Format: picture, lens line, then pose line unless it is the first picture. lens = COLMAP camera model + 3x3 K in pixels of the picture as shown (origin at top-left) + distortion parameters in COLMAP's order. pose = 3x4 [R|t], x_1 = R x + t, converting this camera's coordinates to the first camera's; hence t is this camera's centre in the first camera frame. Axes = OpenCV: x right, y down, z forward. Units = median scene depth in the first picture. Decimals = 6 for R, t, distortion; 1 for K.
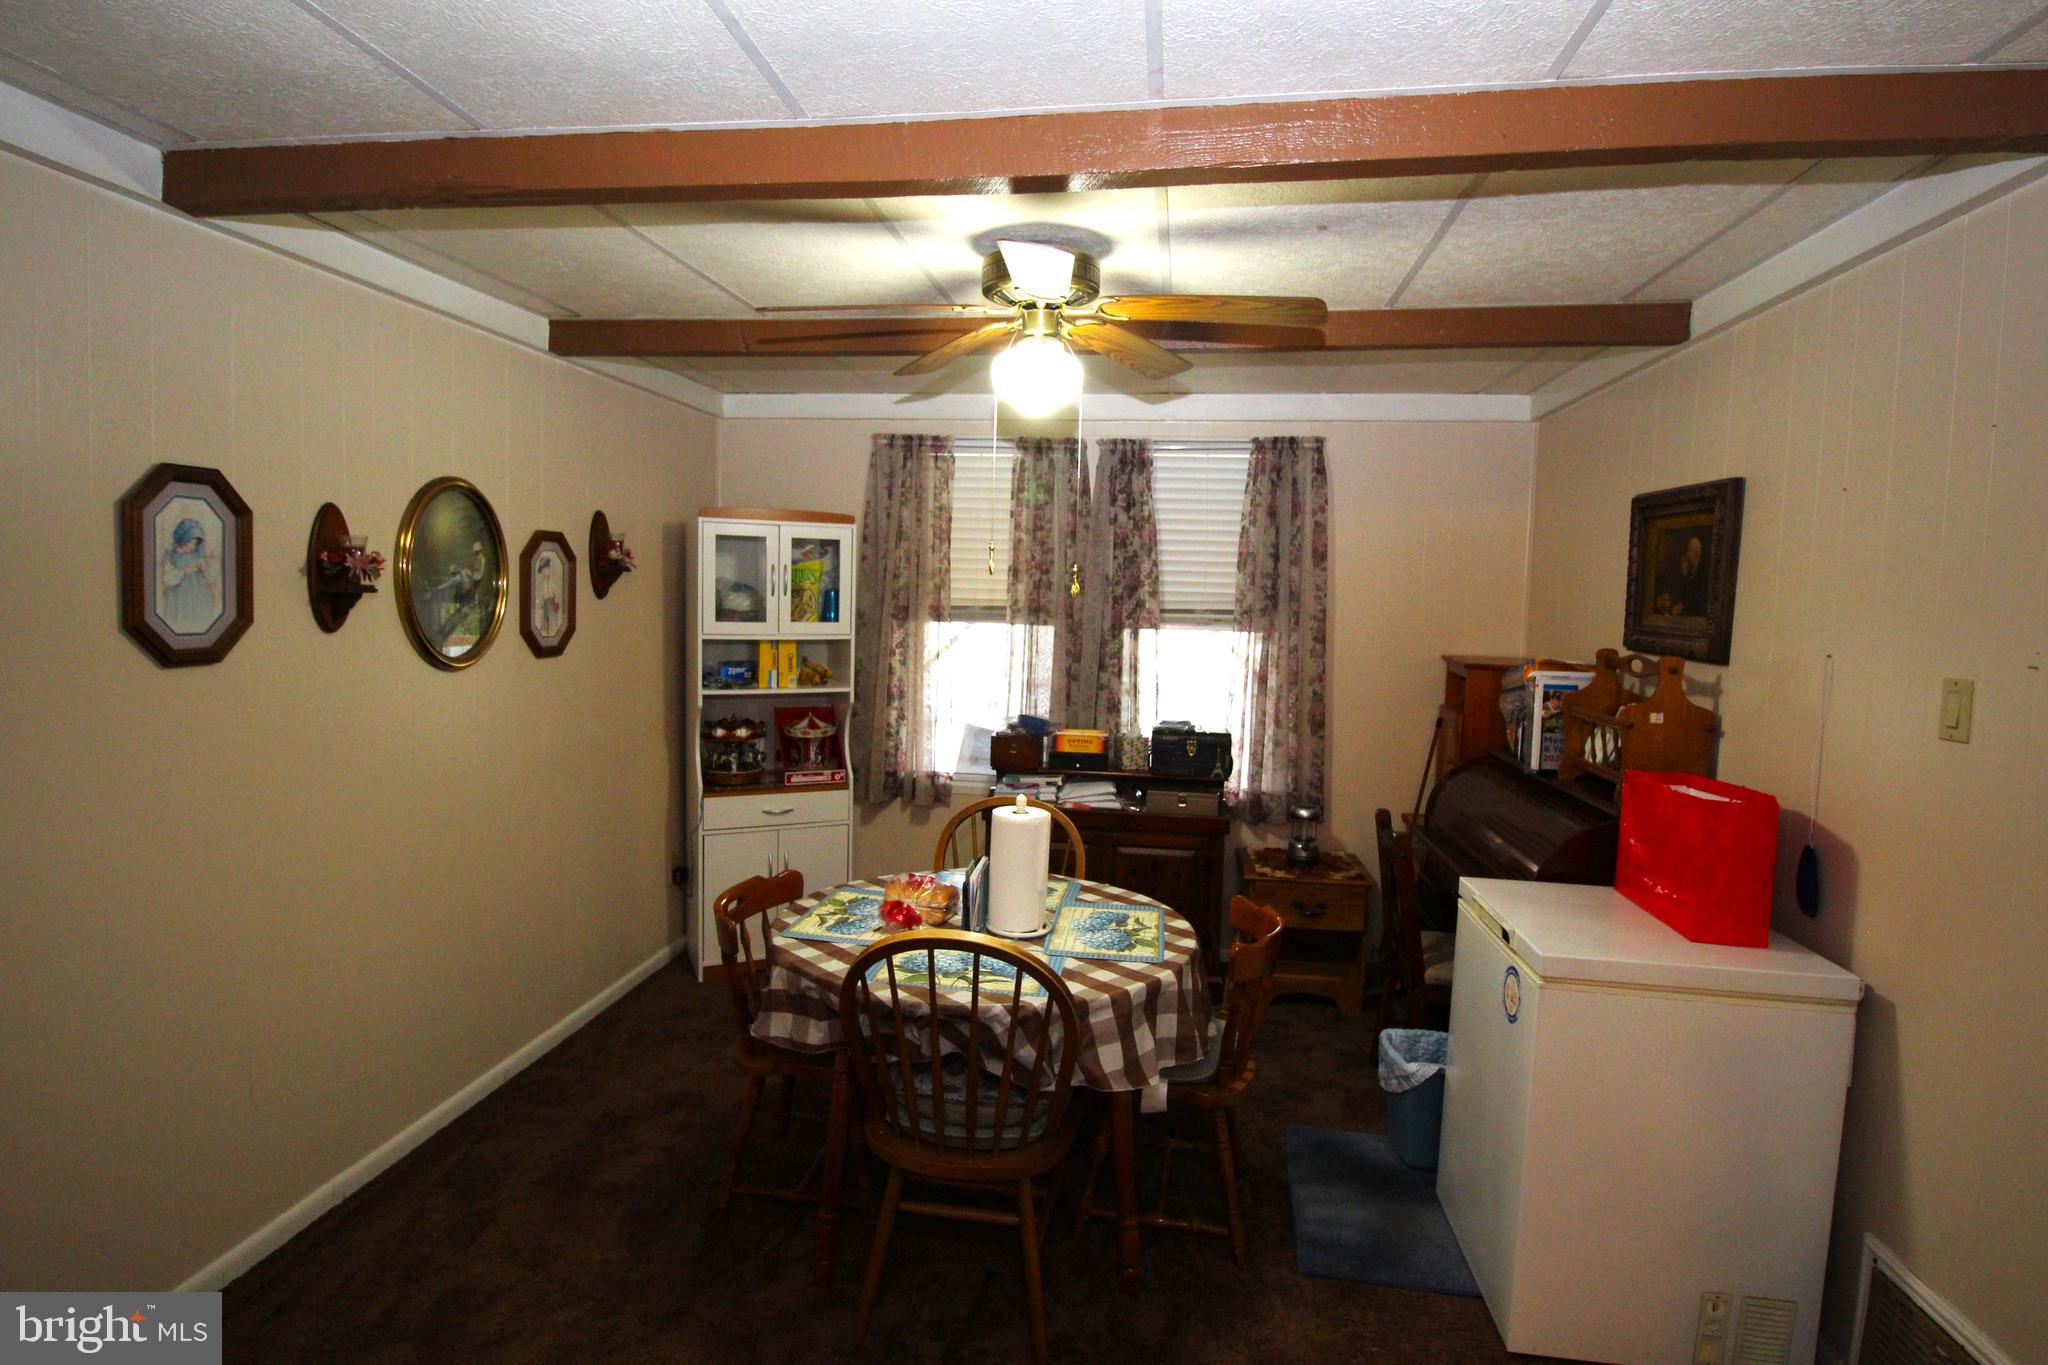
lens RADIAL K [[959.0, 0, 1020.5], [0, 959.0, 669.5], [0, 0, 1]] dist [-0.001803, -0.000502]
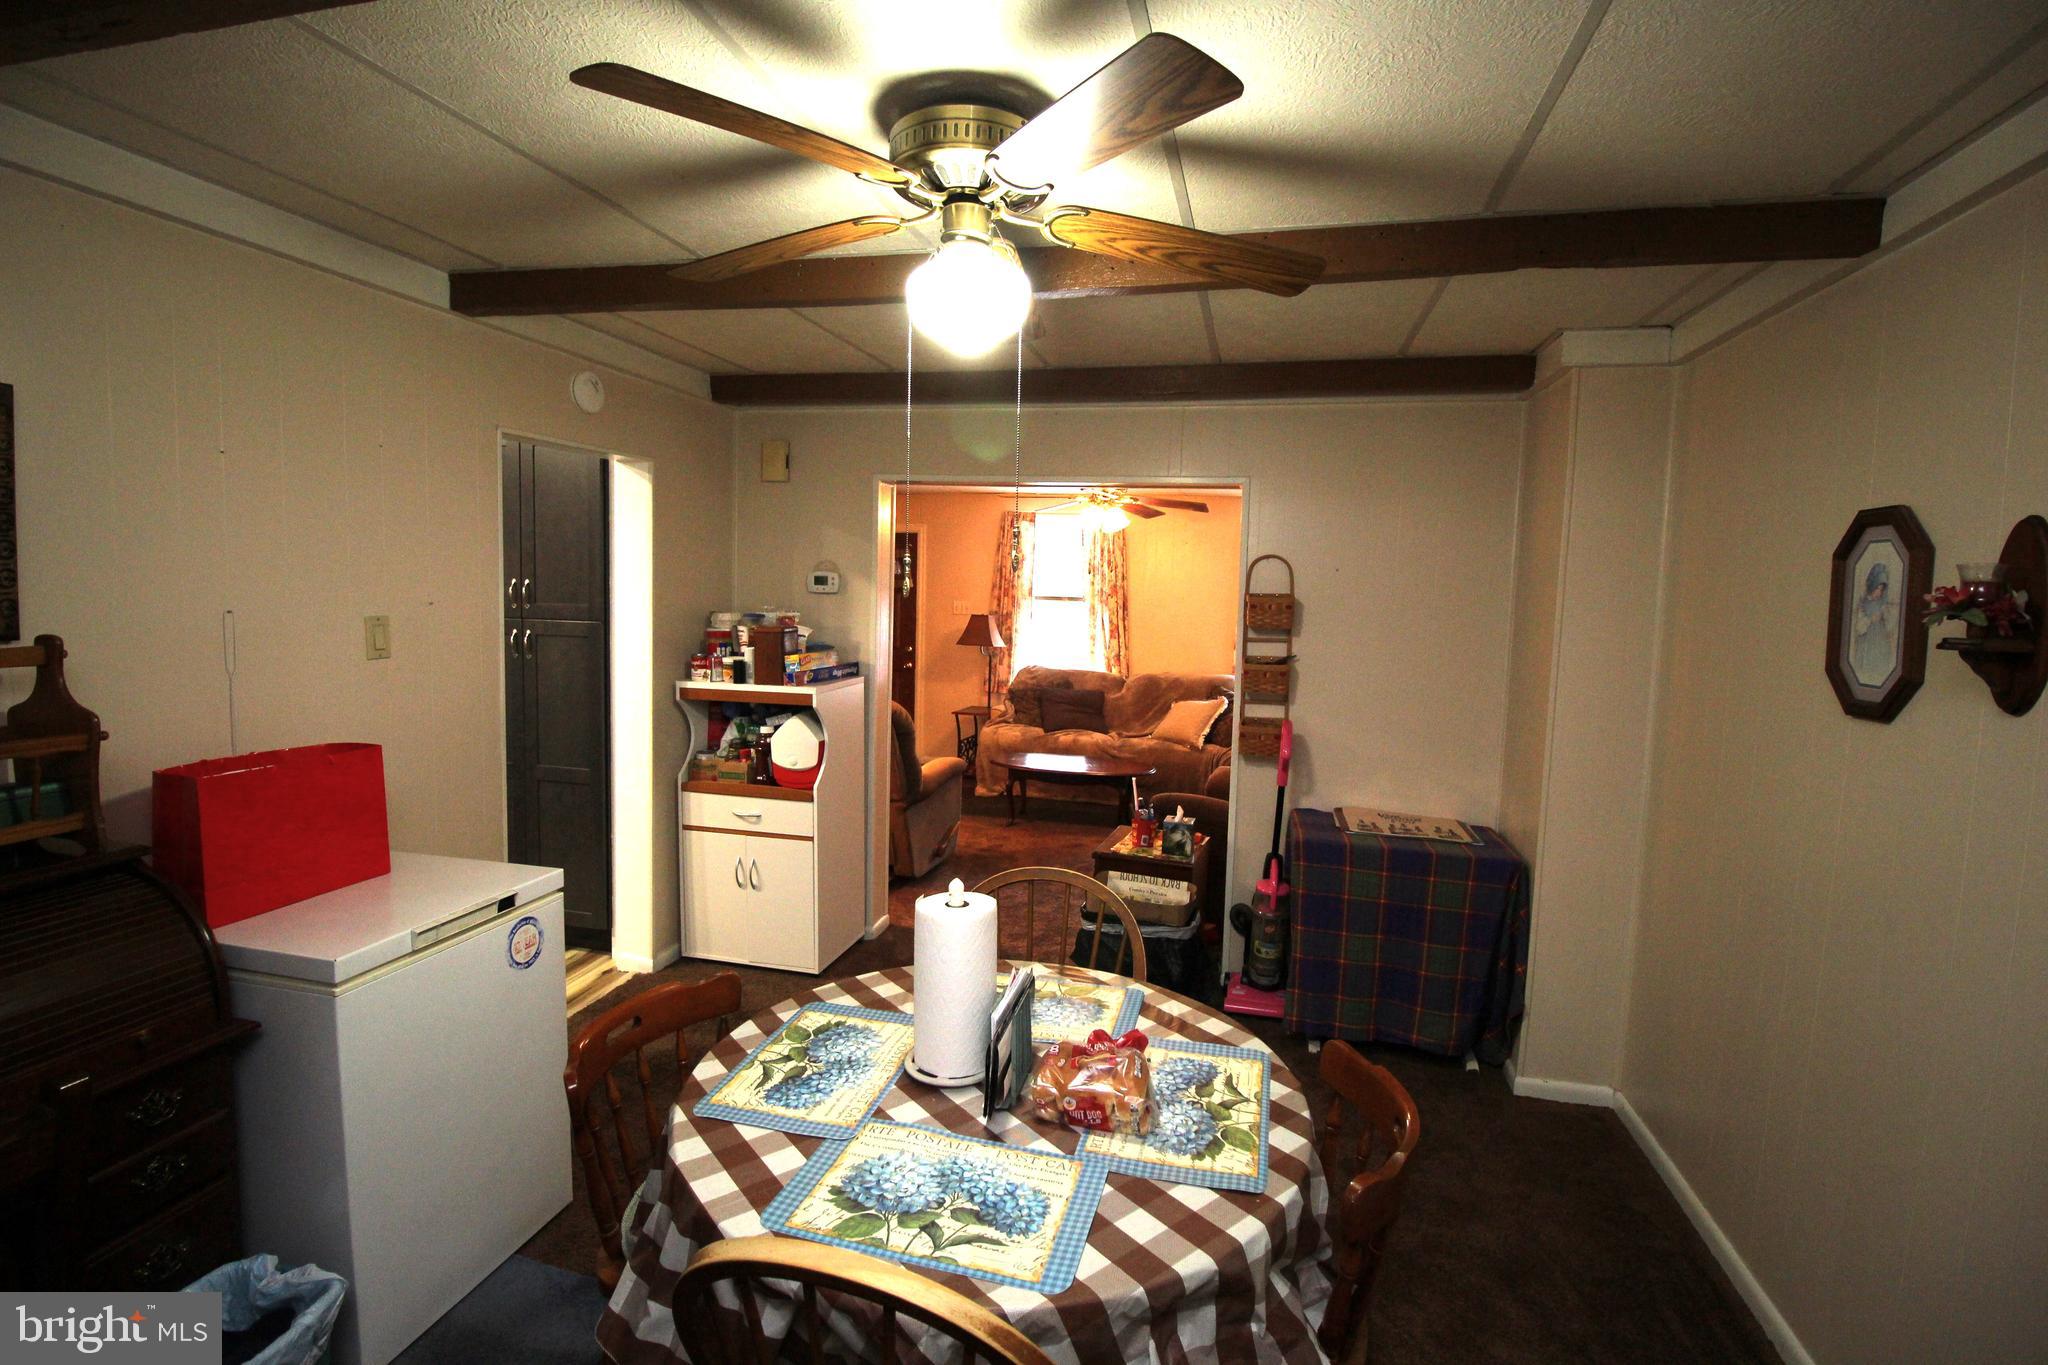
lens RADIAL K [[959.0, 0, 1020.5], [0, 959.0, 669.5], [0, 0, 1]] dist [-0.001803, -0.000502]
pose [[-0.992556, -0.063603, 0.103862, -0.112970], [-0.045246, 0.984336, 0.170398, -0.149581], [-0.113073, 0.164430, -0.979886, 1.715209]]
